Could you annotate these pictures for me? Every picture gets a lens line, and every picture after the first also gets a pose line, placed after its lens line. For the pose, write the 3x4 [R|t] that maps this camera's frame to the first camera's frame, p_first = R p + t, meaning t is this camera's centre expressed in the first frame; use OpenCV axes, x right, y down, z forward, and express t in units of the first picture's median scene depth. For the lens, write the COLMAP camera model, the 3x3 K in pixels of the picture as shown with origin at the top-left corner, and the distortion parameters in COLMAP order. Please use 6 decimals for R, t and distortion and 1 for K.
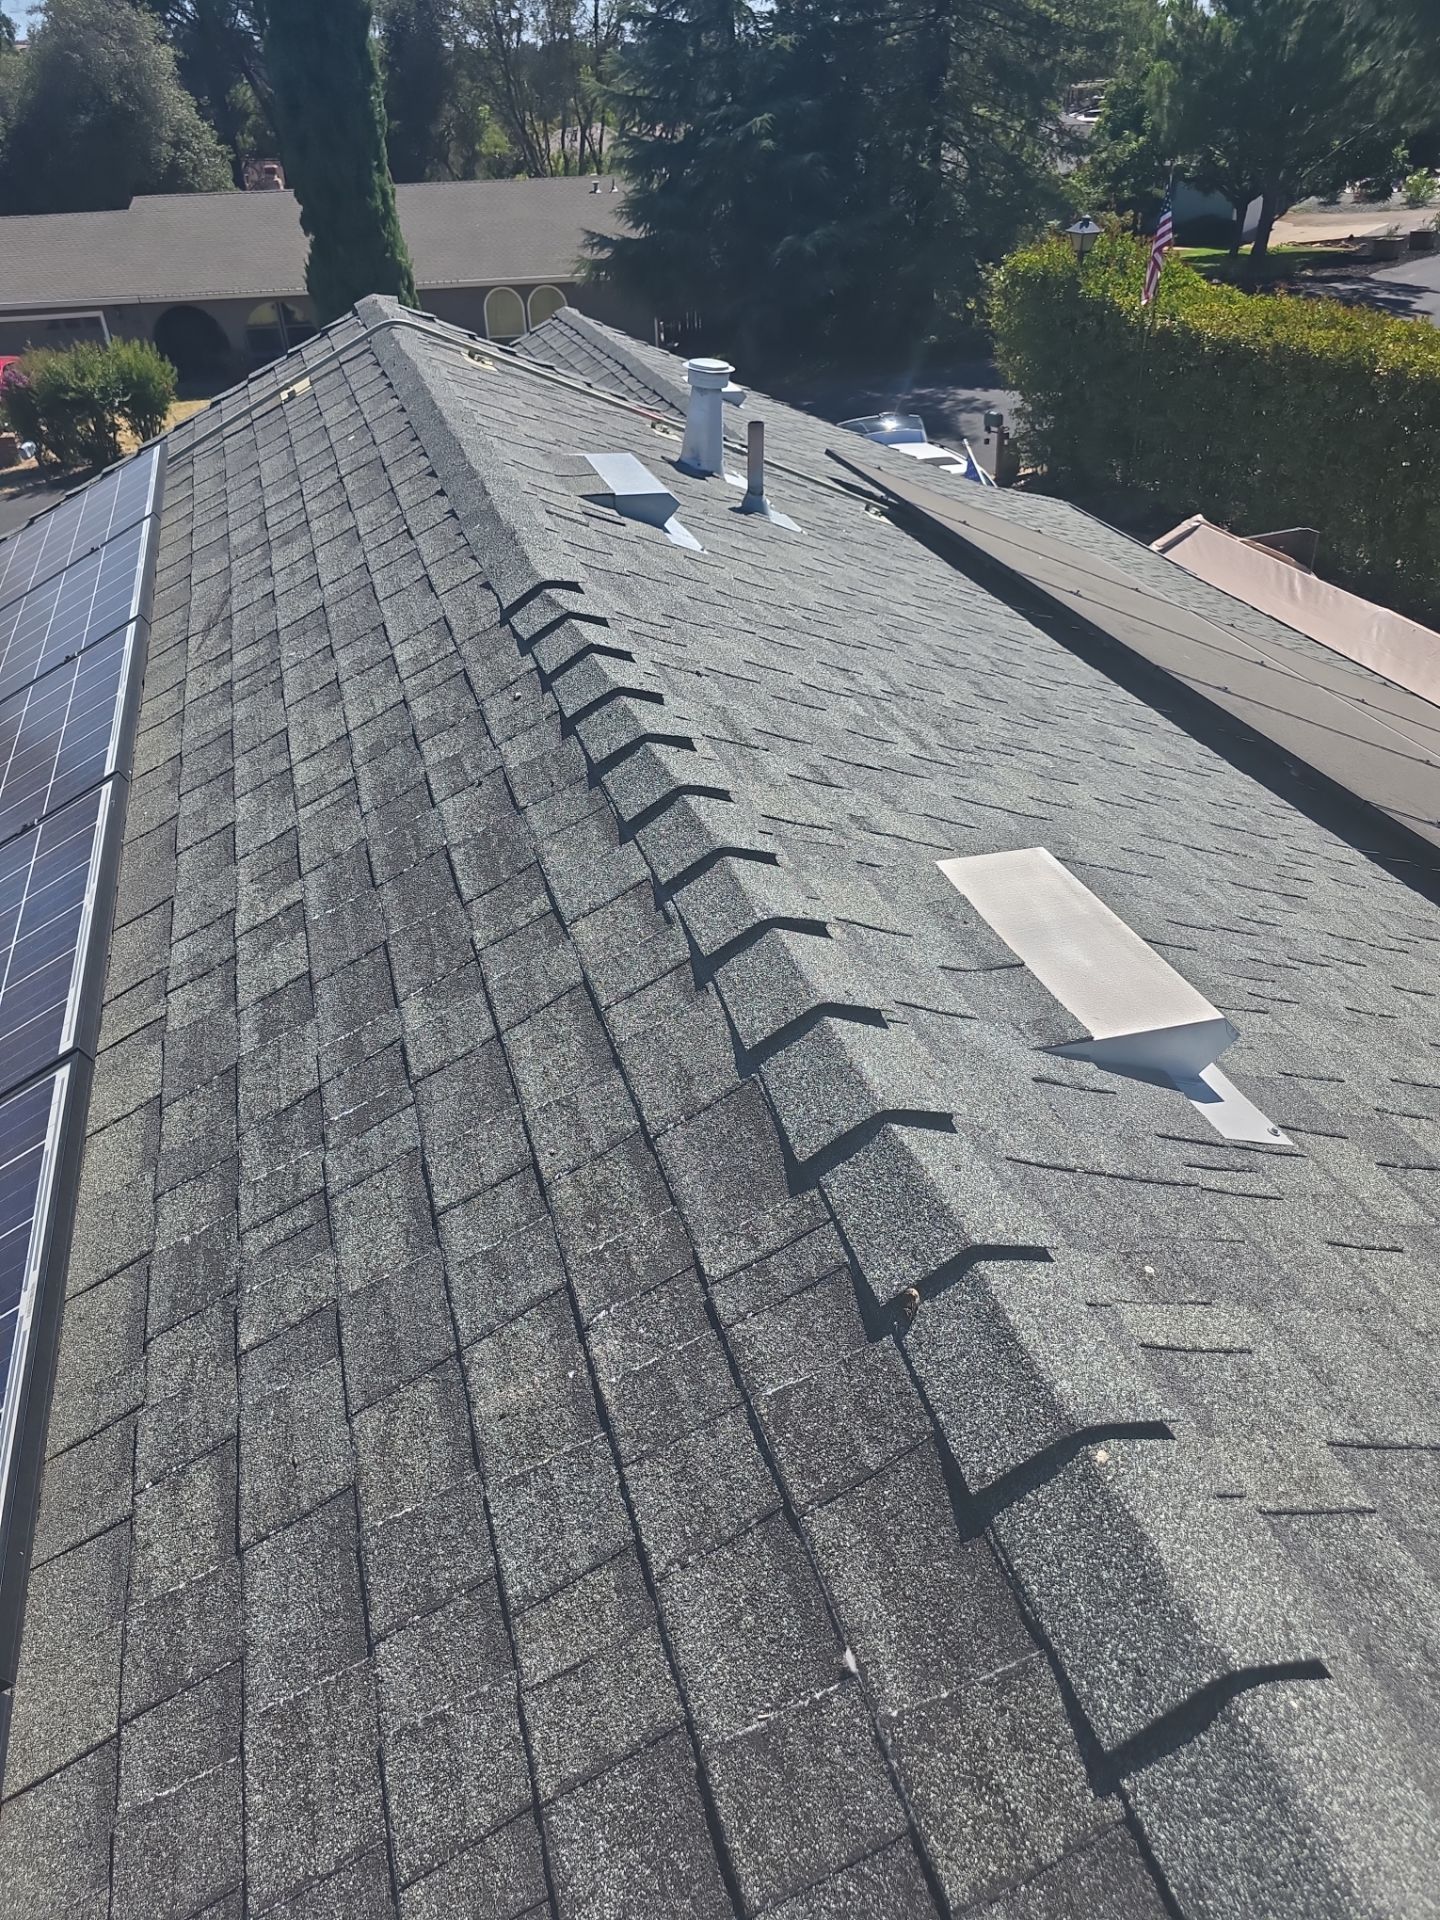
lens RADIAL K [[1287.6, 0, 697.7], [0, 1287.6, 960.3], [0, 0, 1]] dist [0.049353, -0.047374]
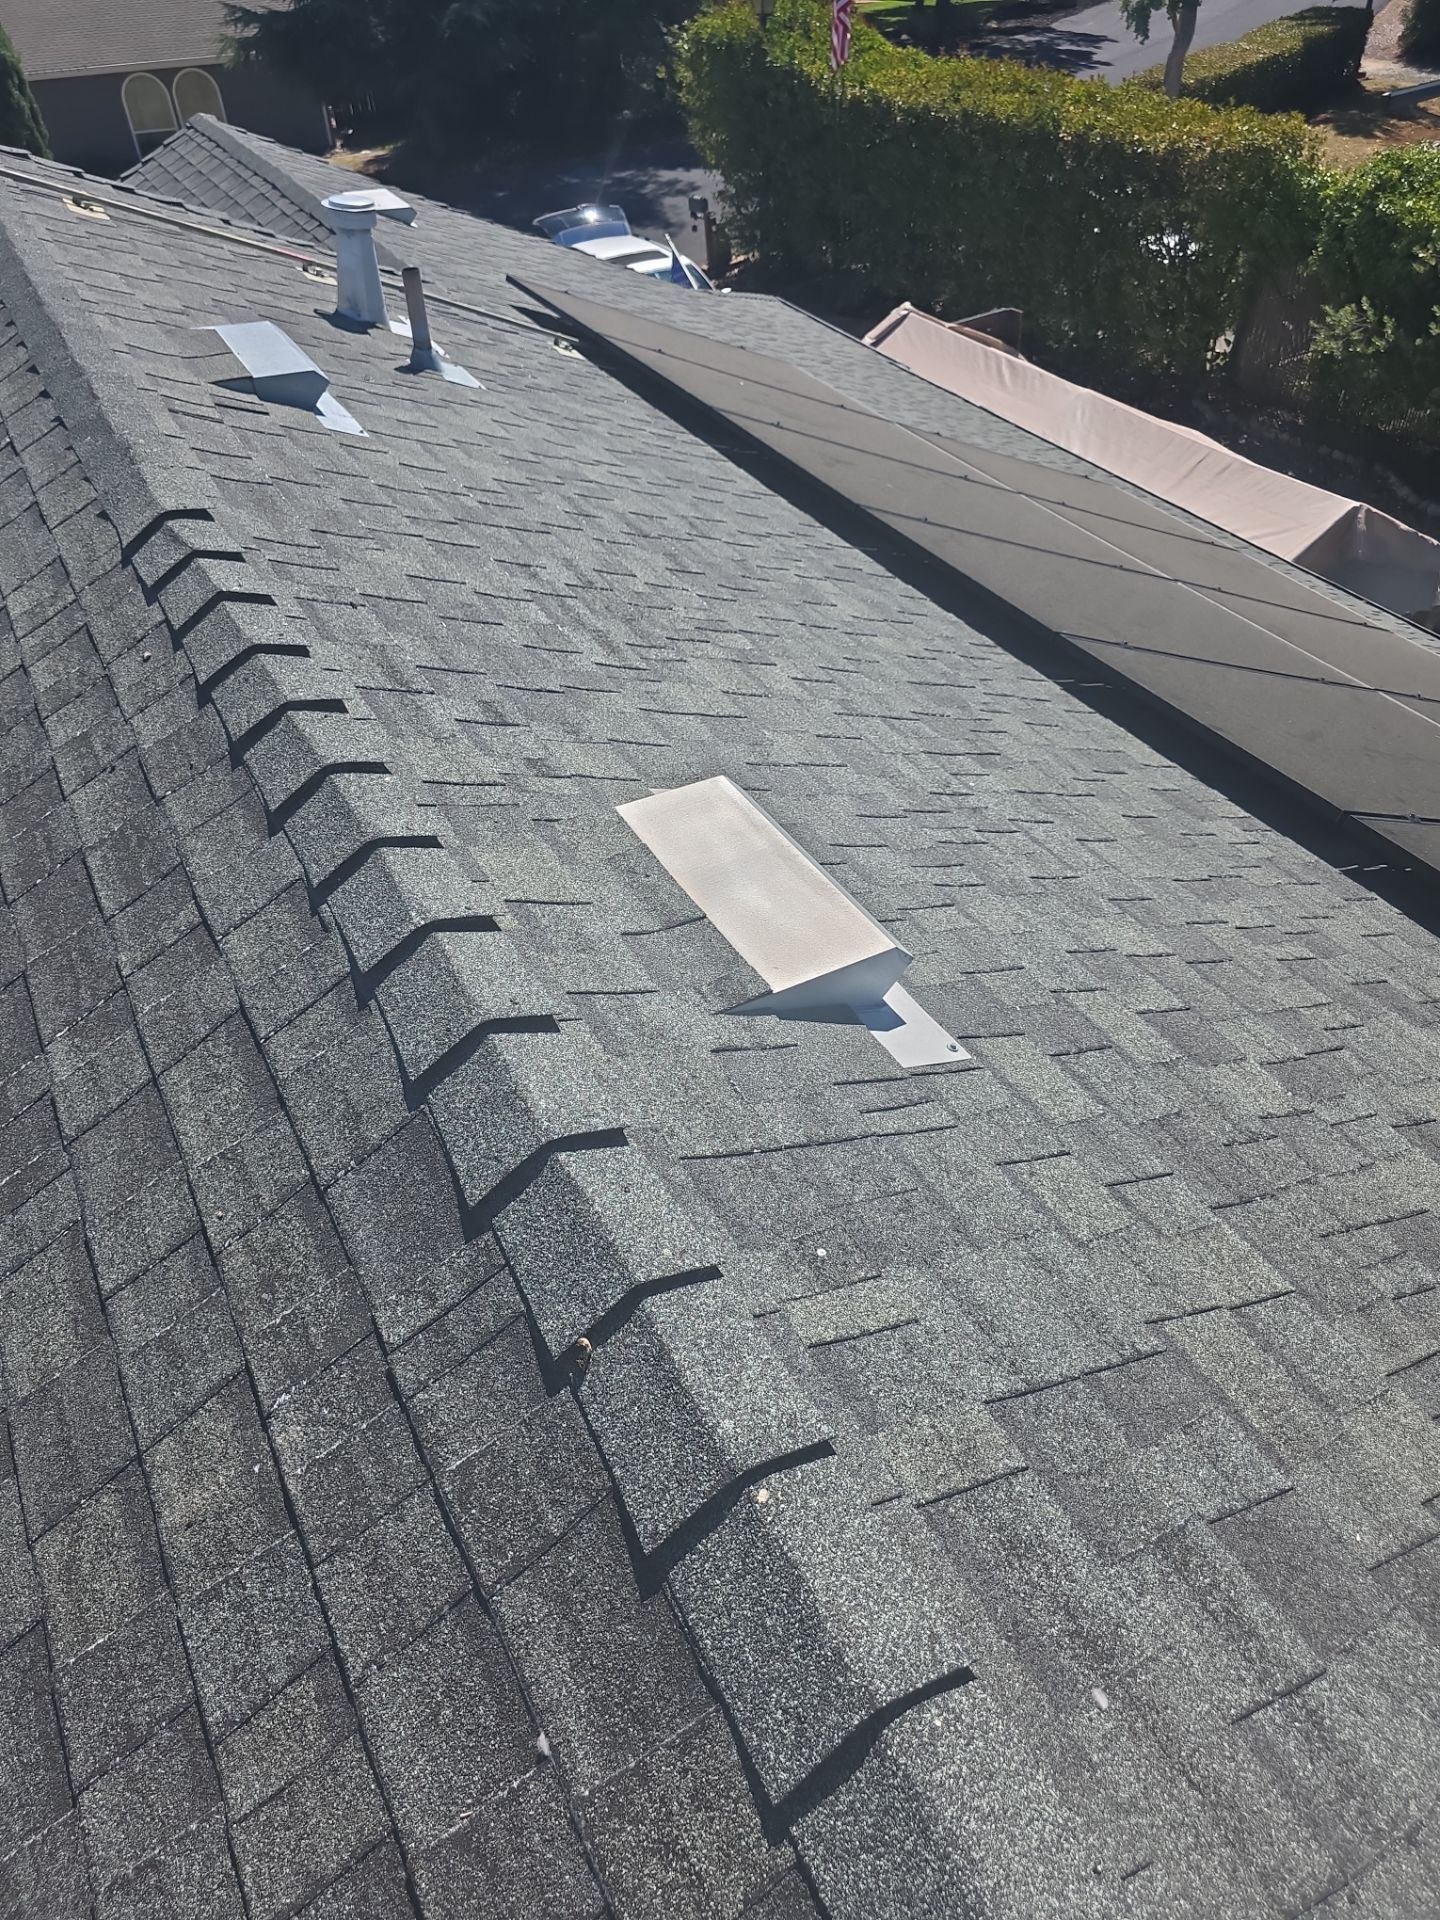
lens RADIAL K [[1294.3, 0, 715.2], [0, 1294.3, 934.4], [0, 0, 1]] dist [0.039754, -0.043780]
pose [[0.975788, -0.146378, 0.162514, 0.086073], [0.126739, 0.983989, 0.125308, -0.093784], [-0.178254, -0.101677, 0.978717, 0.023528]]
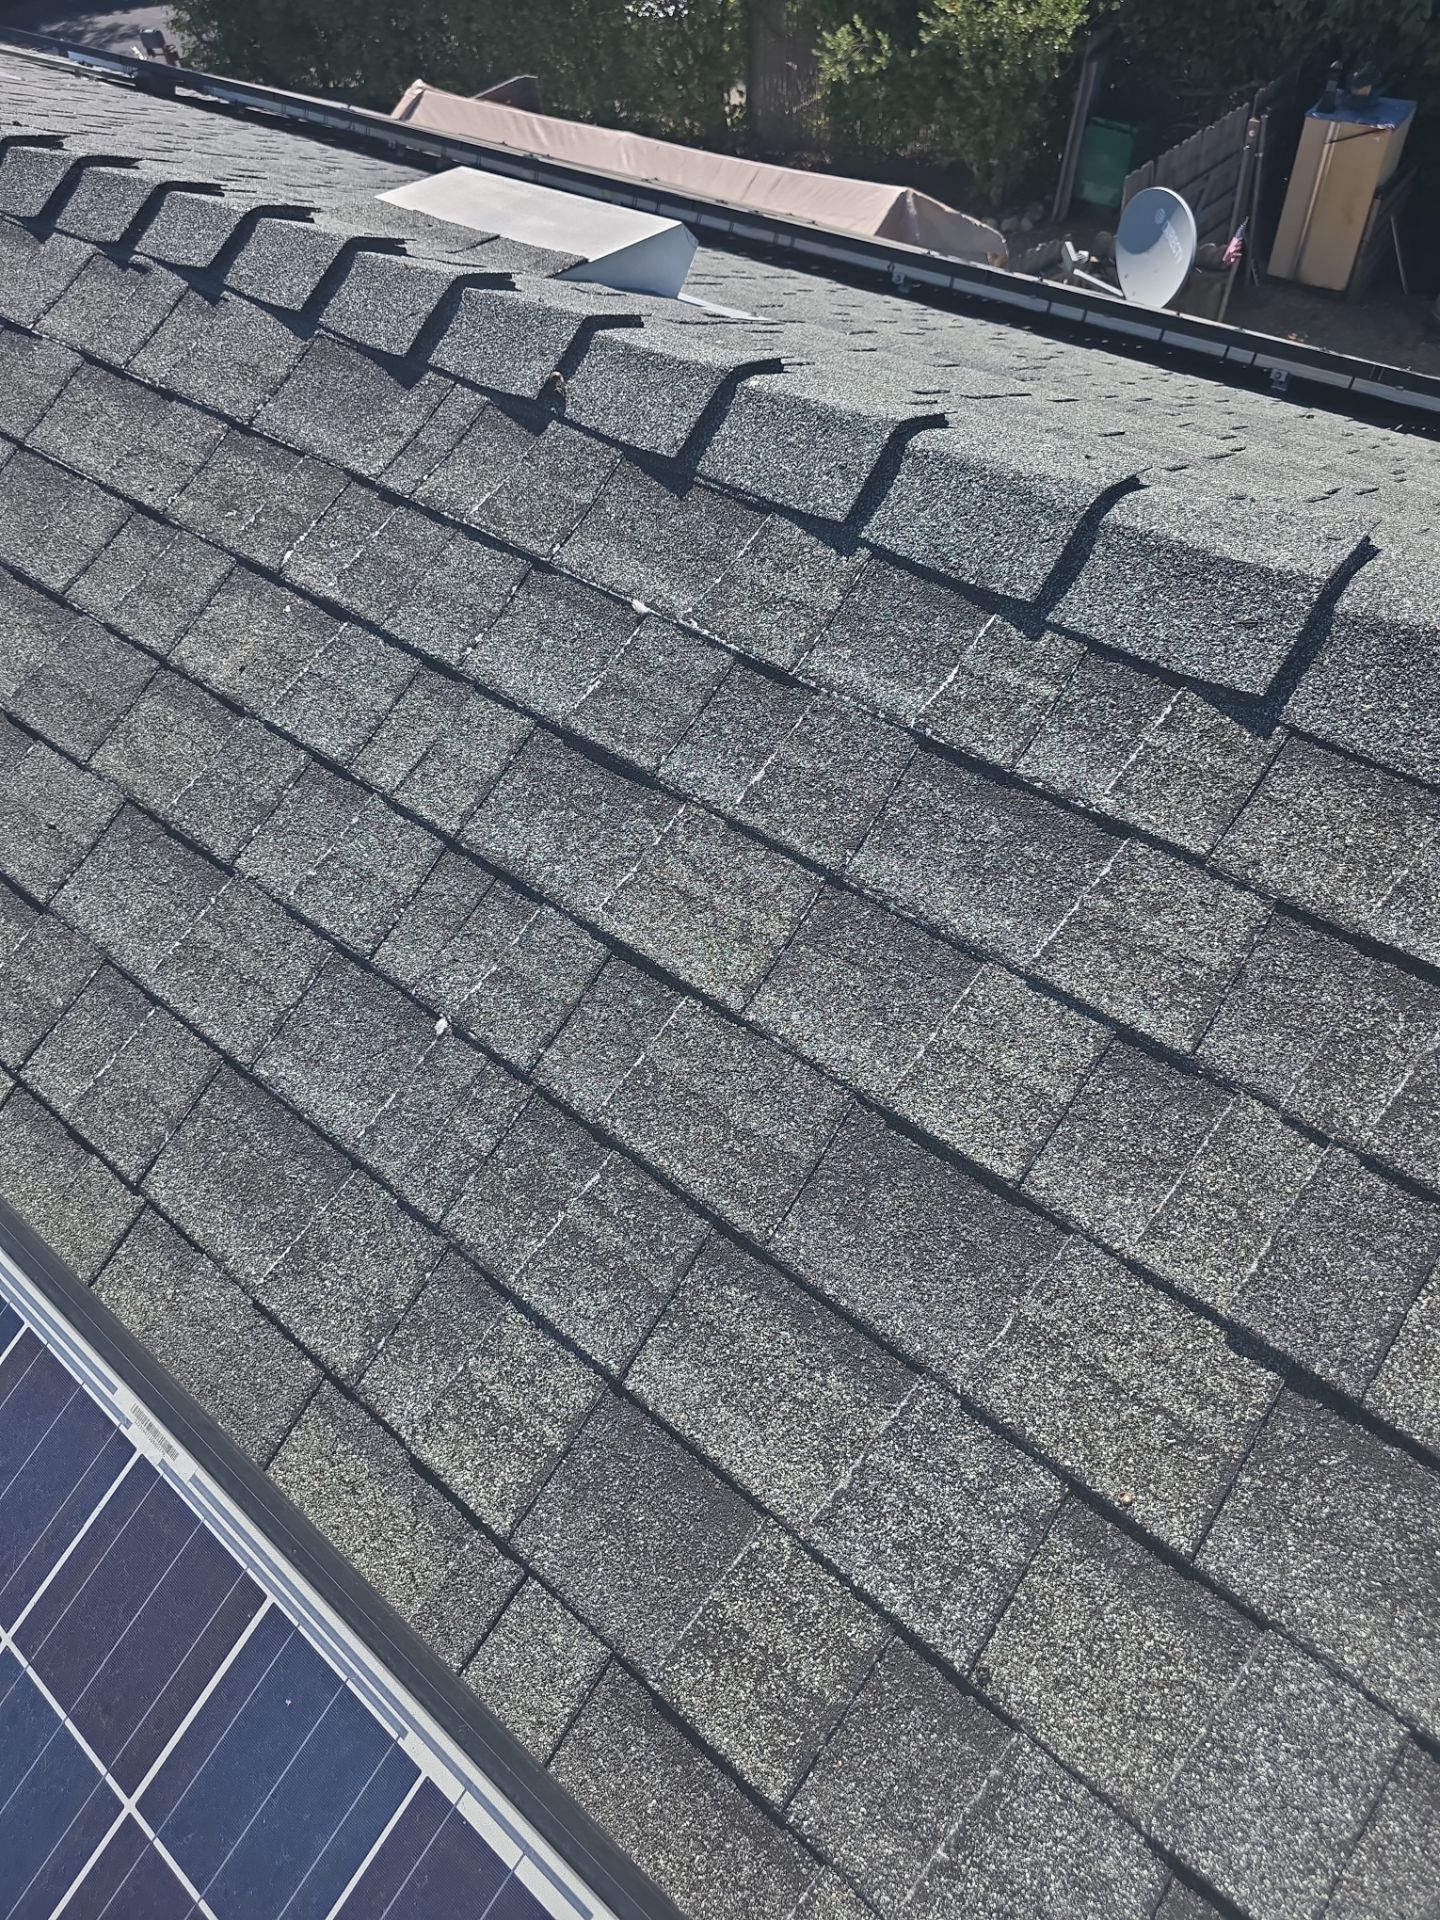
lens RADIAL K [[1294.3, 0, 715.2], [0, 1294.3, 934.4], [0, 0, 1]] dist [0.039754, -0.043780]
pose [[0.836274, -0.429663, 0.340641, -0.178010], [0.350365, 0.896615, 0.270787, 0.250805], [-0.421771, -0.107103, 0.900355, -0.067894]]
